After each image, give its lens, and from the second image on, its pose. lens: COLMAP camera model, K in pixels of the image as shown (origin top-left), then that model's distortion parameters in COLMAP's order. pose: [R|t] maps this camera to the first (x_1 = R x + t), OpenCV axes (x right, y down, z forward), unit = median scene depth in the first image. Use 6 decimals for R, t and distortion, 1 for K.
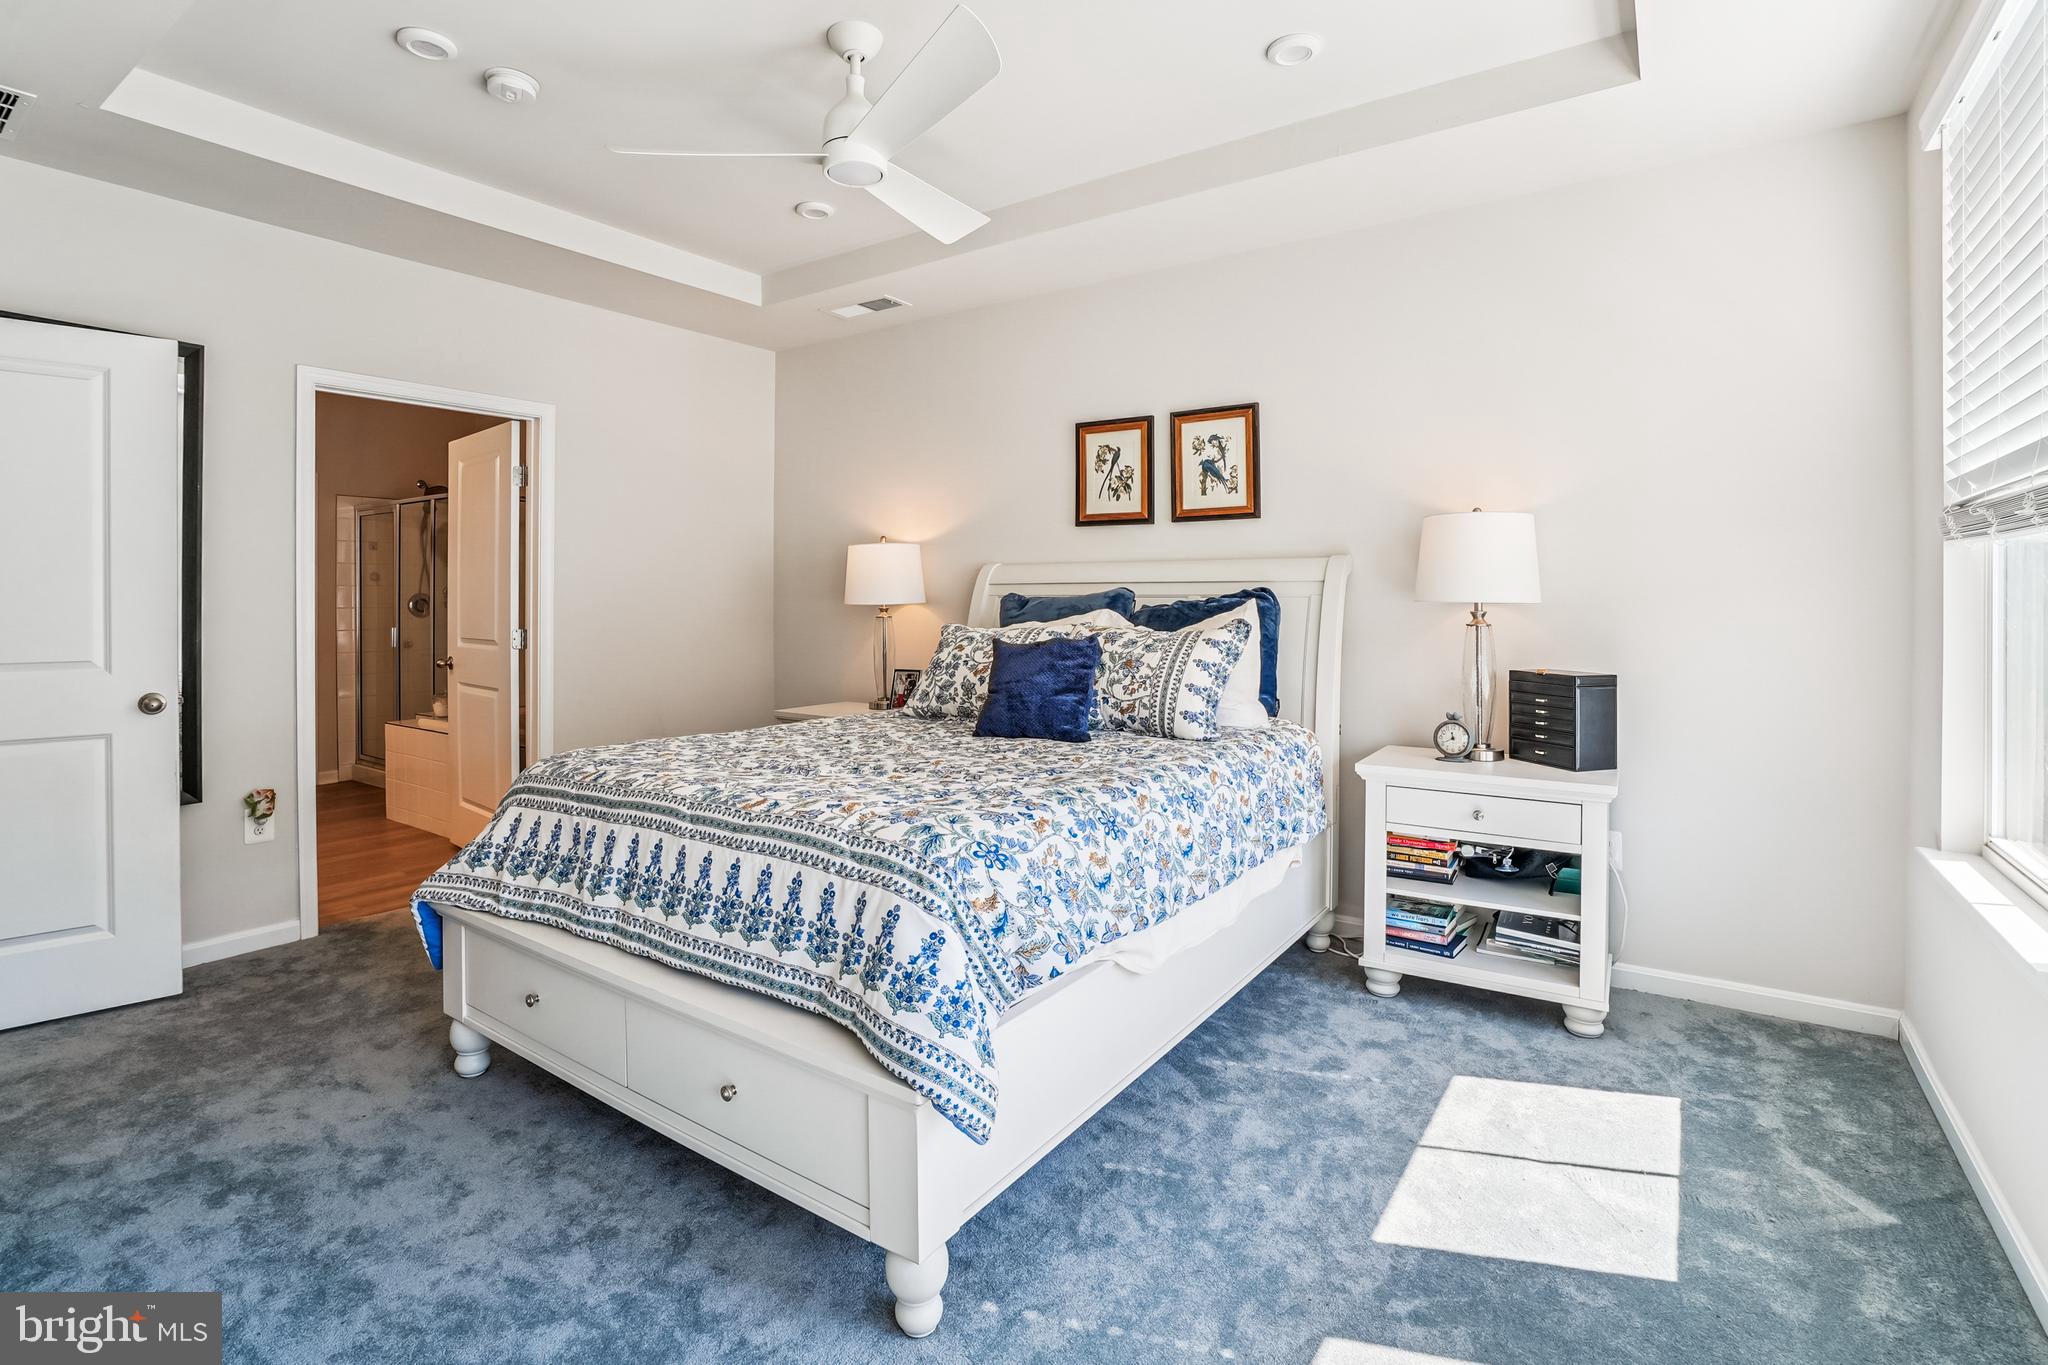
lens RADIAL K [[952.4, 0, 1033.1], [0, 952.4, 597.9], [0, 0, 1]] dist [-0.019658, 0.001634]
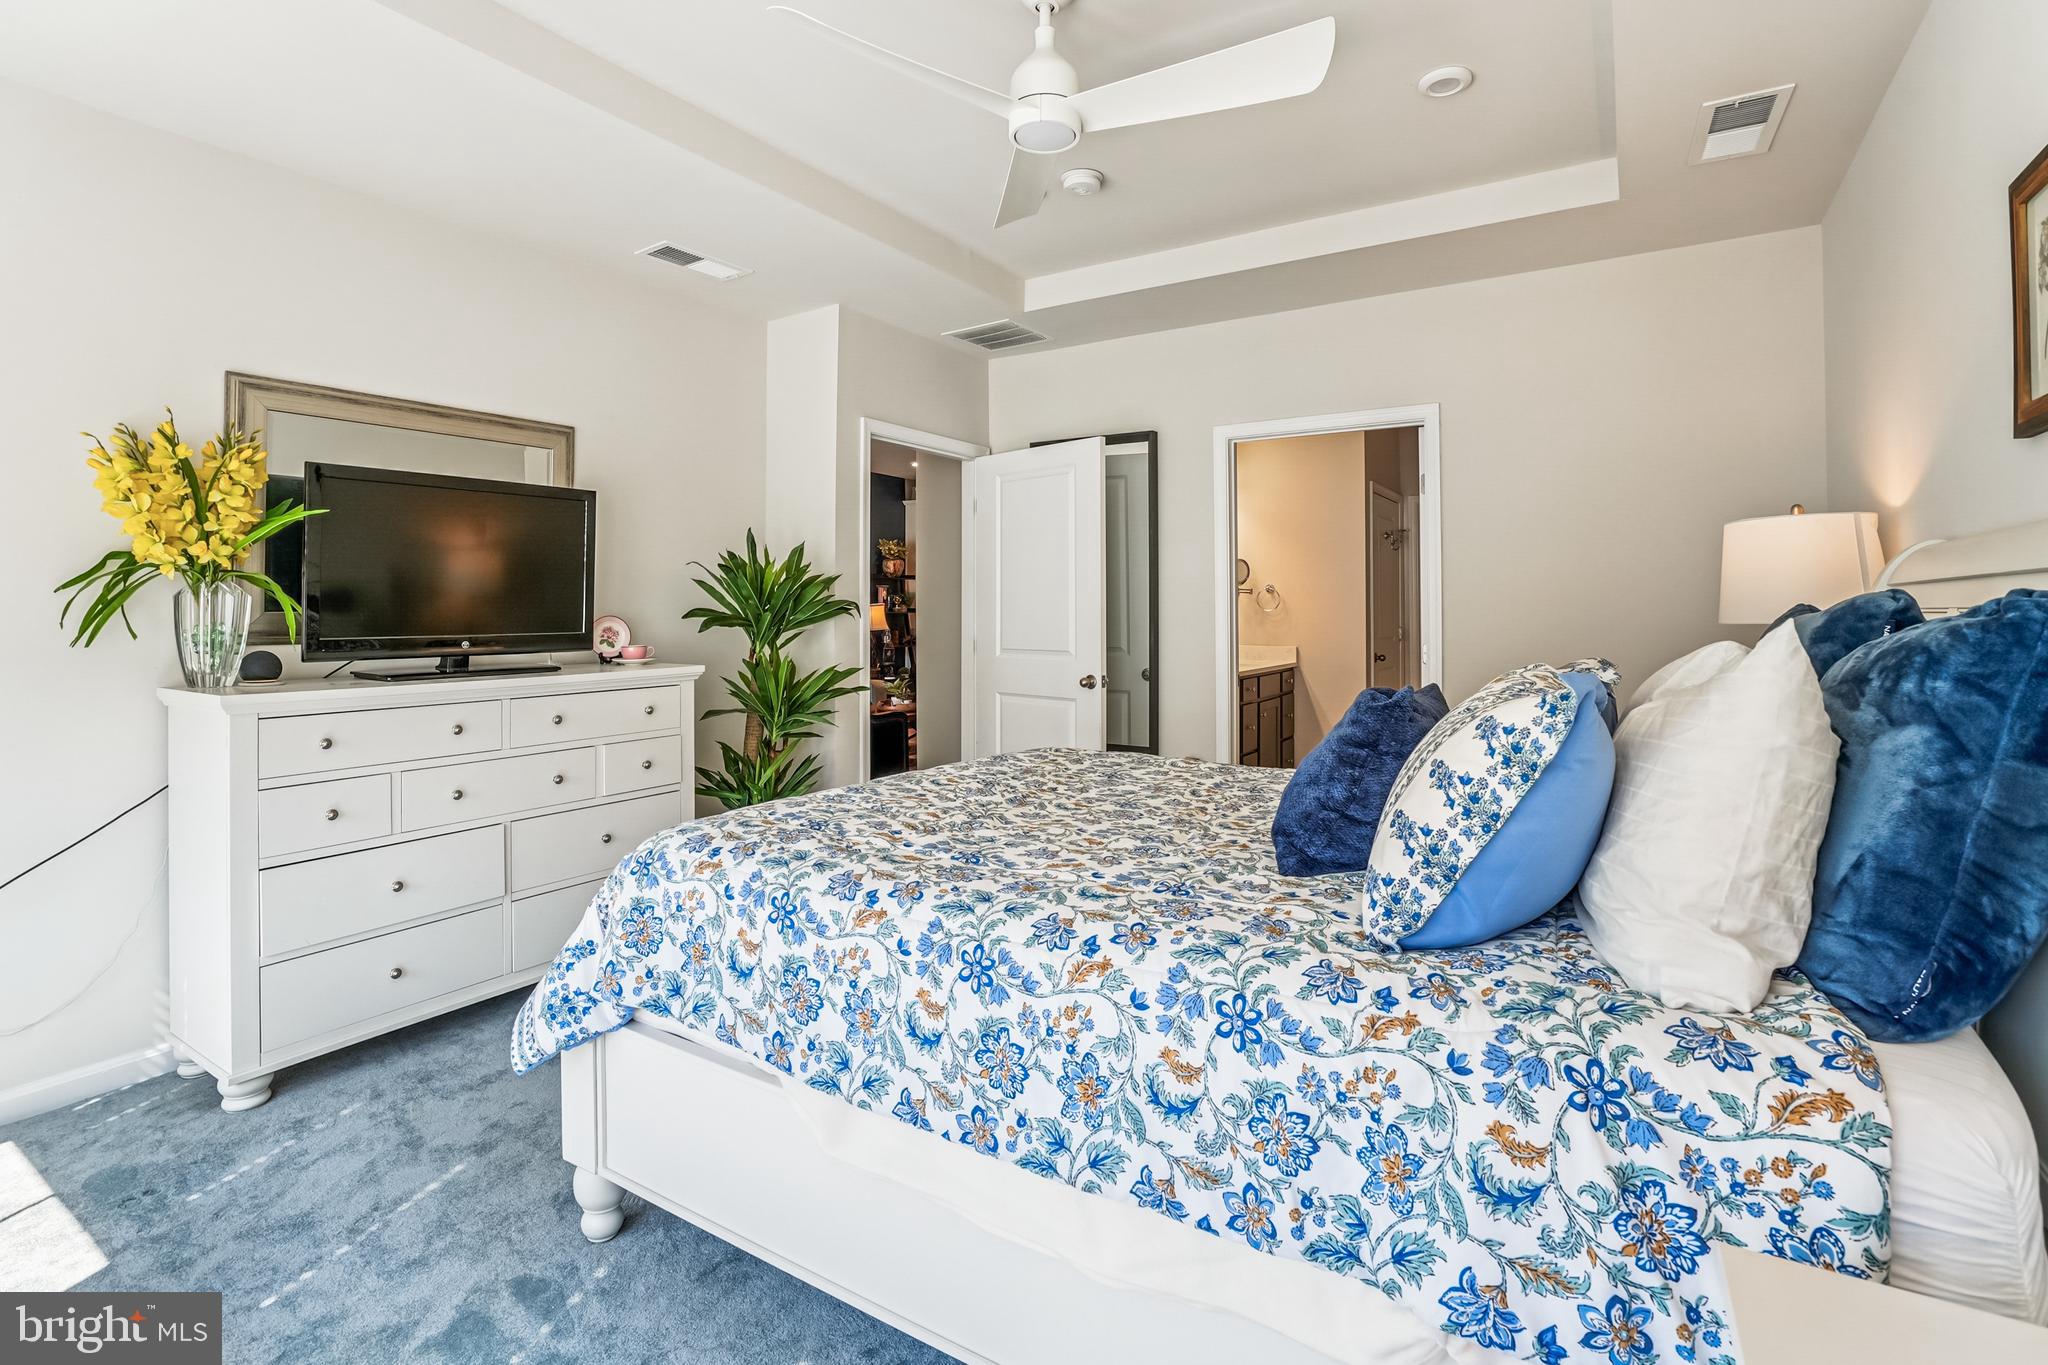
lens RADIAL K [[952.4, 0, 996.3], [0, 952.4, 605.1], [0, 0, 1]] dist [-0.019658, 0.001634]
pose [[0.157964, -0.001540, -0.987444, 0.605851], [0.001092, 0.999998, -0.001385, -0.005917], [0.987444, -0.000859, 0.157965, 0.770826]]
